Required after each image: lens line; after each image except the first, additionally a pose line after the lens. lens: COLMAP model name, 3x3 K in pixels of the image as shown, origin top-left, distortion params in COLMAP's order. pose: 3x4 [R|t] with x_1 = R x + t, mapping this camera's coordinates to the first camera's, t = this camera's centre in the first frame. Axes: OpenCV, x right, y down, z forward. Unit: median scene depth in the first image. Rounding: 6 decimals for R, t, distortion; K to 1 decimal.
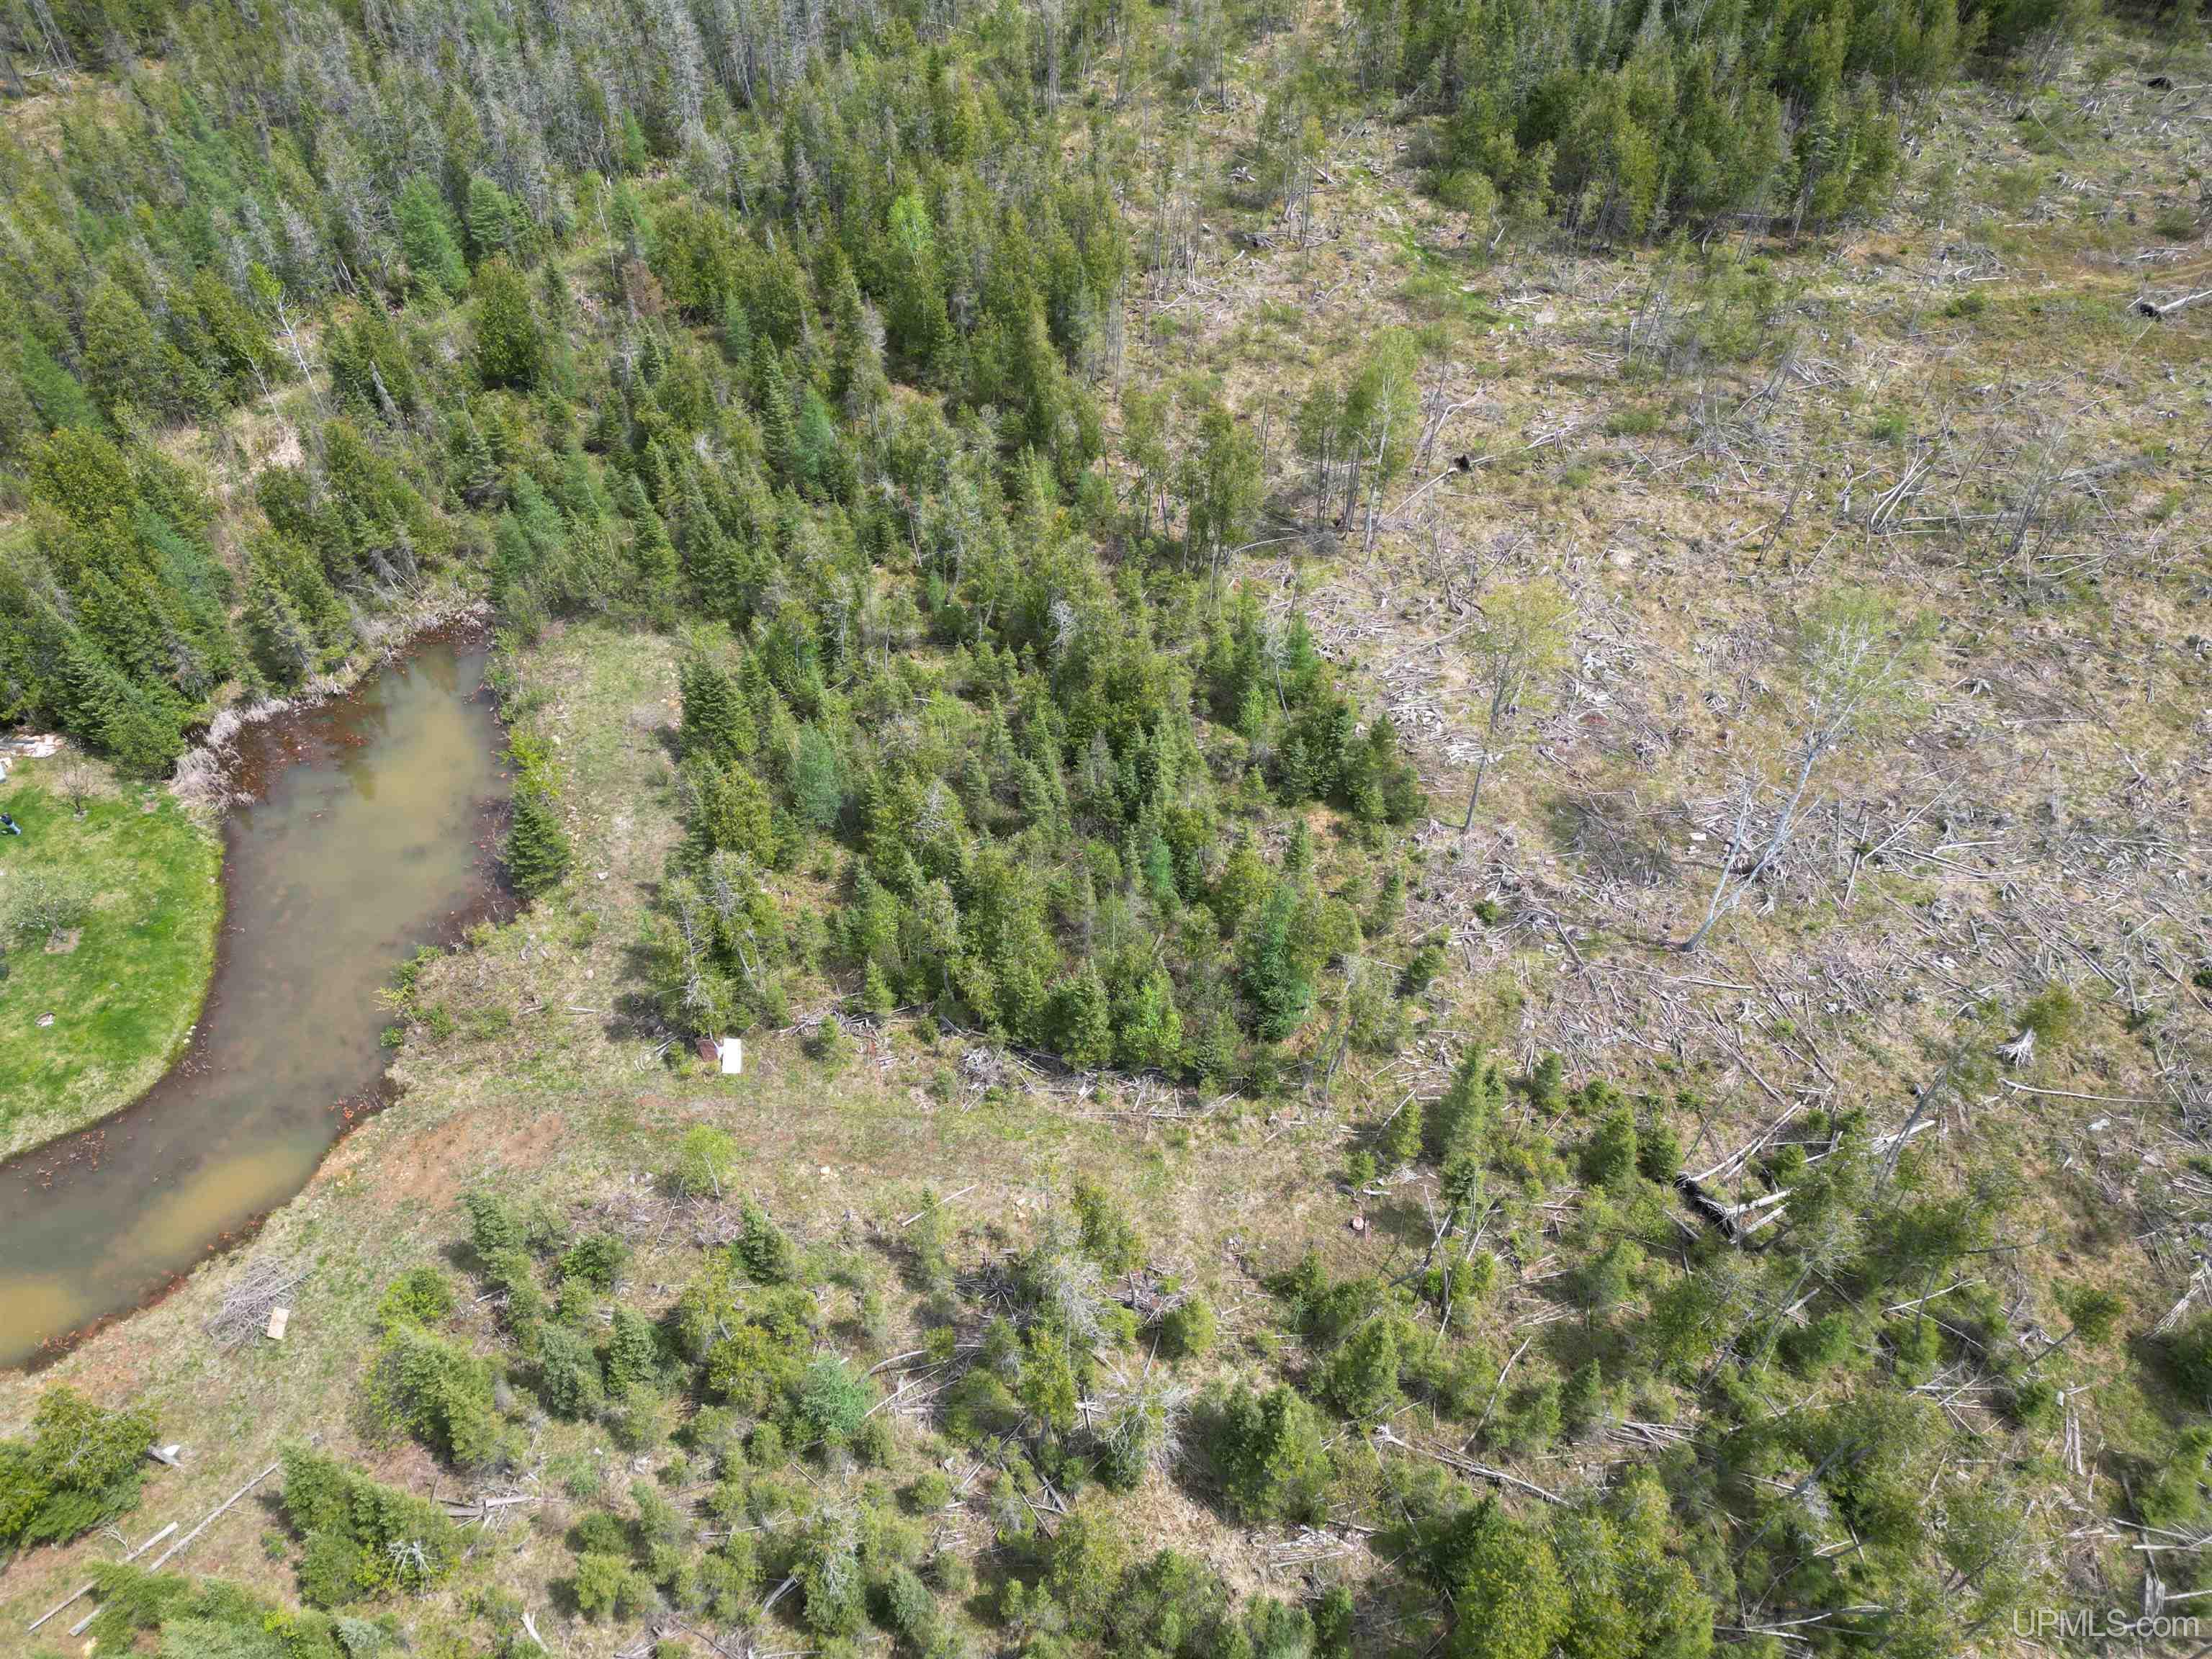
lens RADIAL K [[1552.6, 0, 1110.1], [0, 1552.6, 822.6], [0, 0, 1]] dist [0.078292, -0.069420]
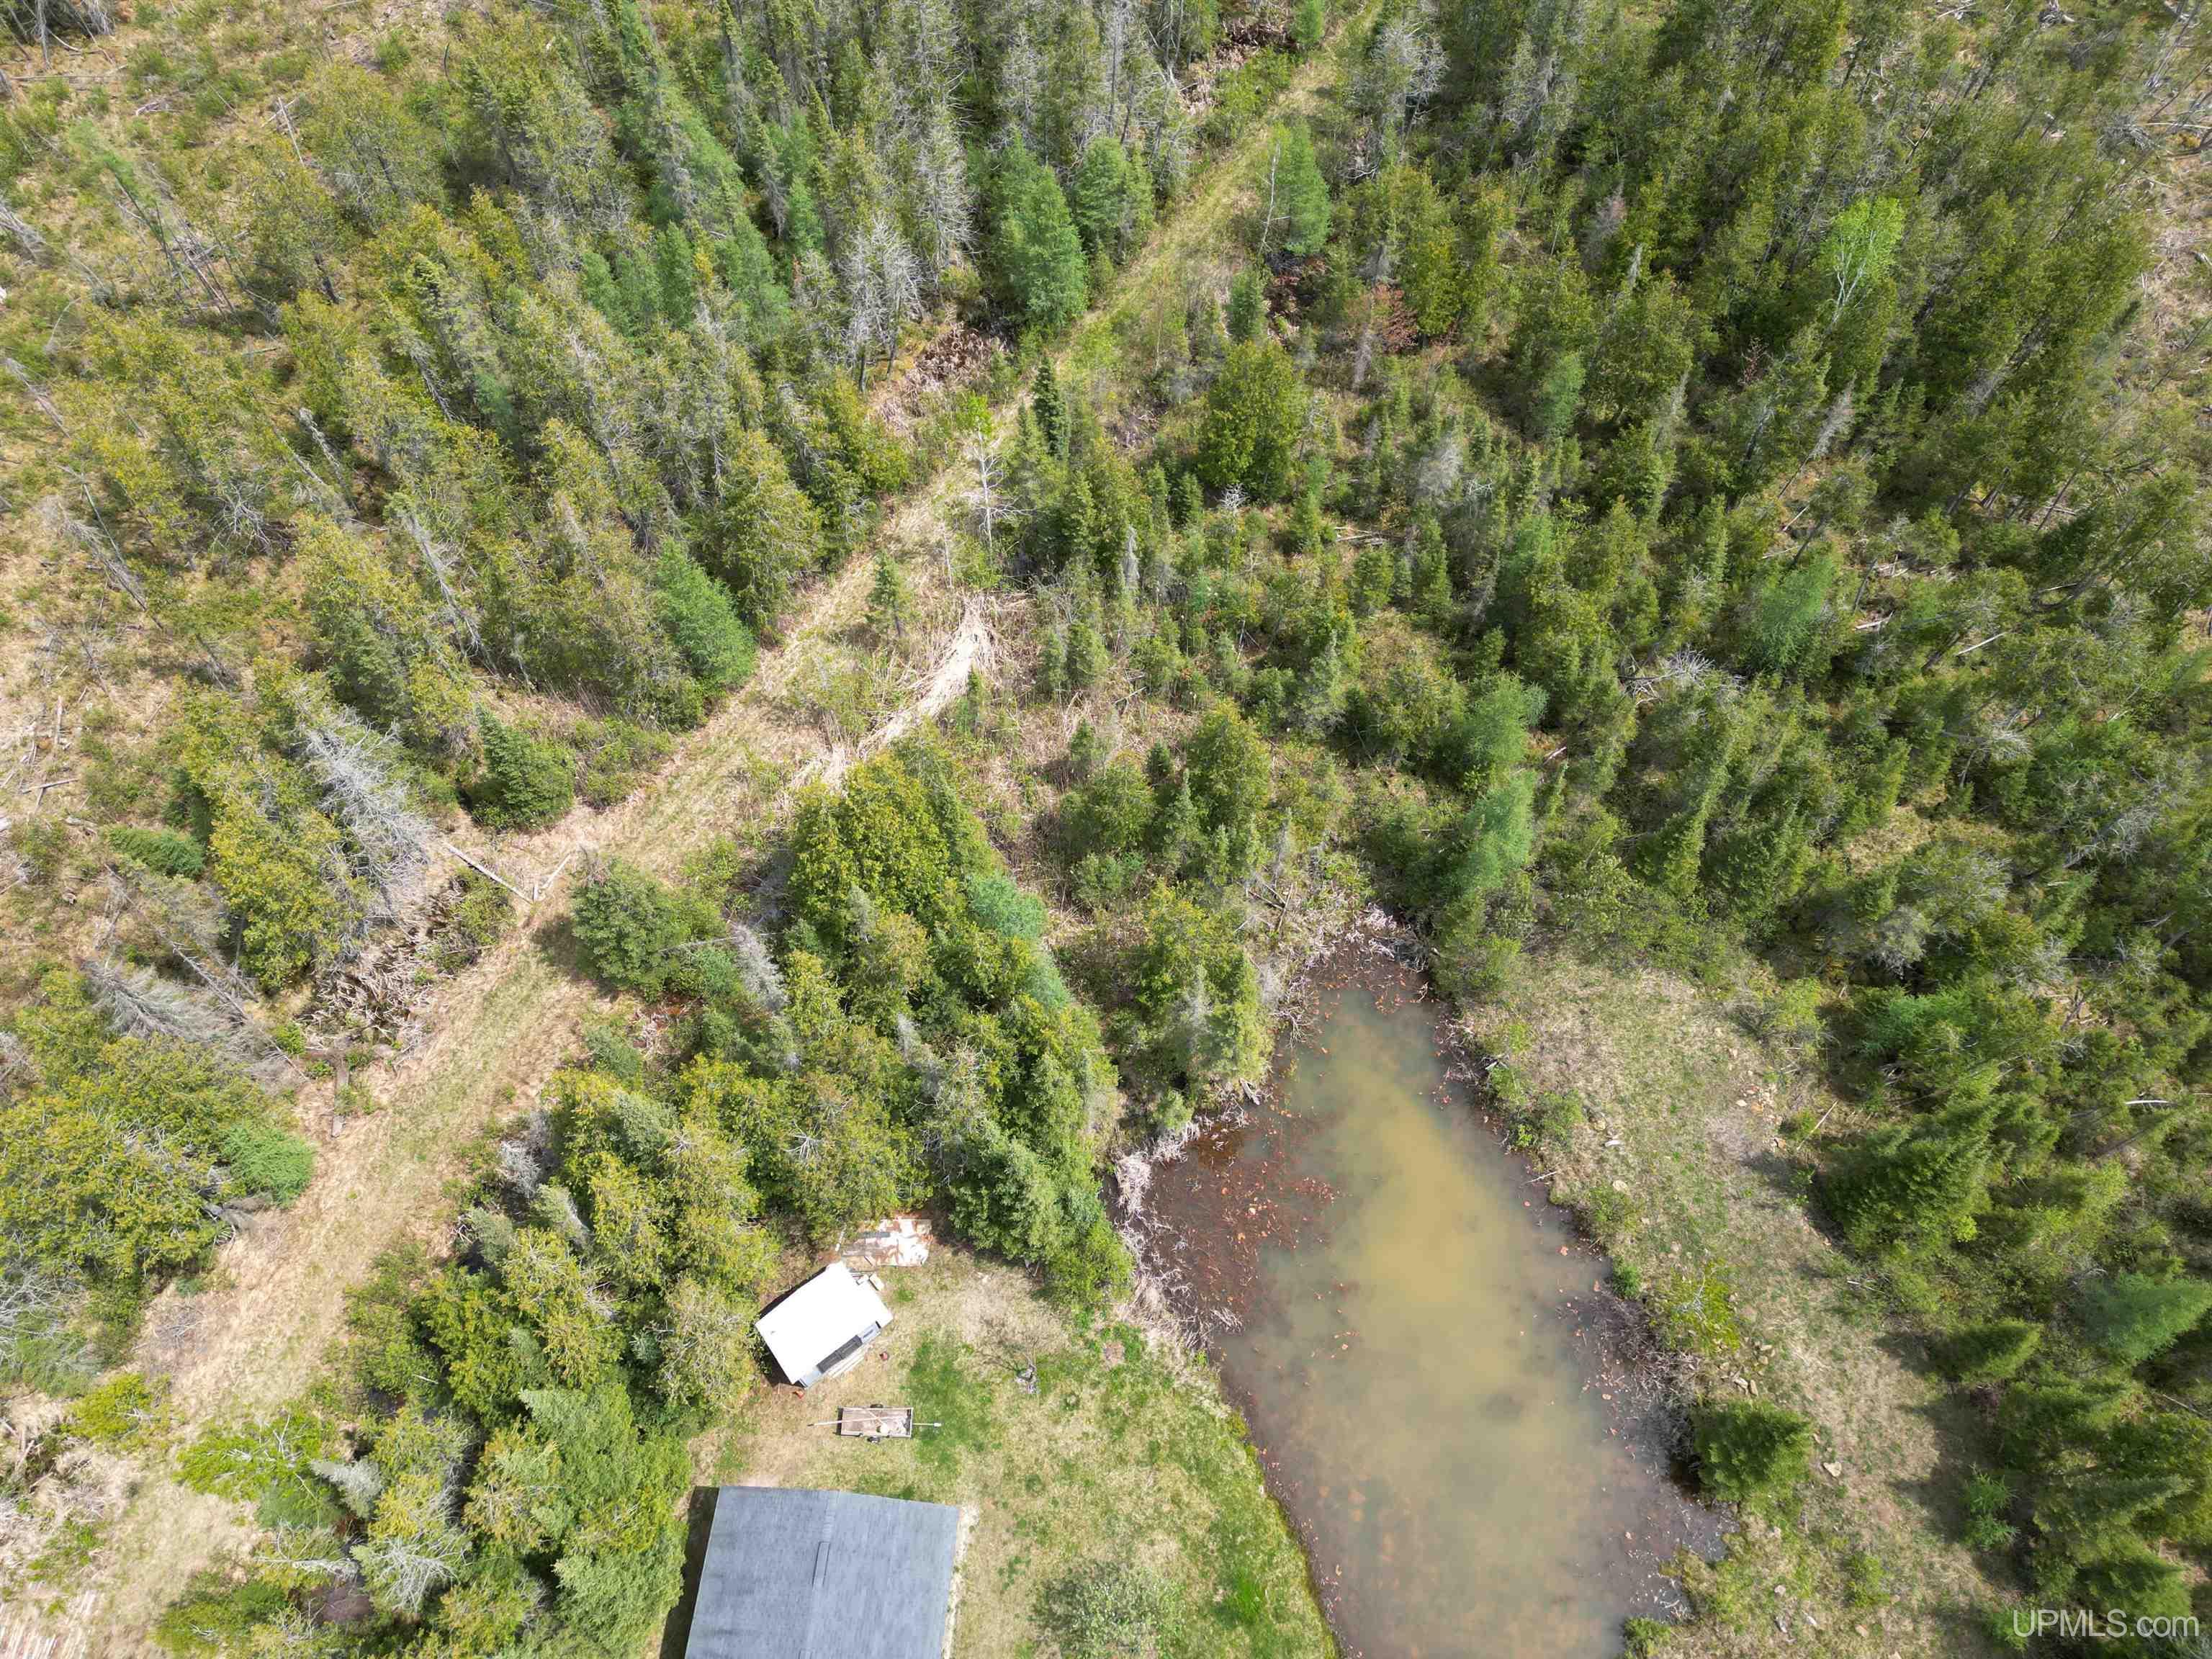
lens RADIAL K [[1552.6, 0, 1109.0], [0, 1552.6, 817.5], [0, 0, 1]] dist [0.078292, -0.069420]
pose [[0.998201, -0.051269, 0.031077, -0.589175], [0.042638, 0.971500, 0.233172, -0.380723], [-0.042146, -0.231428, 0.971939, 0.367165]]
